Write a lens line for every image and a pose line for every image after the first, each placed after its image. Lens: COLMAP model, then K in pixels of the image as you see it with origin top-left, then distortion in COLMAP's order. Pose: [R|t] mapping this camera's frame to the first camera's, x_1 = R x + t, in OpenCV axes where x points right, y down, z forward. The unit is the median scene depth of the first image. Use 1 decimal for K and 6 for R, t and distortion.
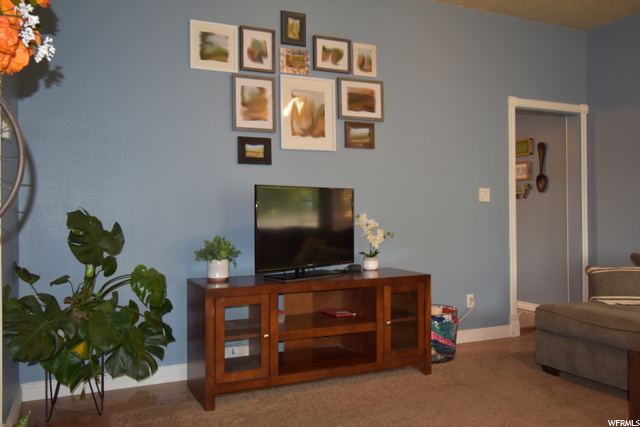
lens RADIAL K [[529.1, 0, 320.0], [0, 529.1, 213.5], [0, 0, 1]] dist [0.011346, 0.006881]
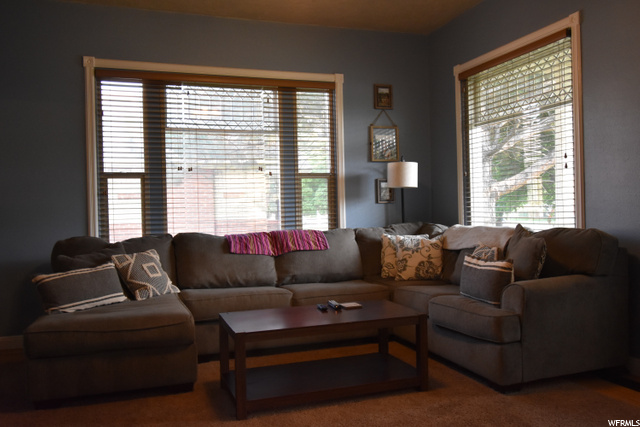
lens RADIAL K [[529.1, 0, 320.0], [0, 529.1, 213.5], [0, 0, 1]] dist [0.011346, 0.006881]
pose [[0.094800, 0.002802, 0.995492, -0.254119], [0.017039, 0.999845, -0.004436, 0.009165], [-0.995351, 0.017383, 0.094737, 0.373746]]
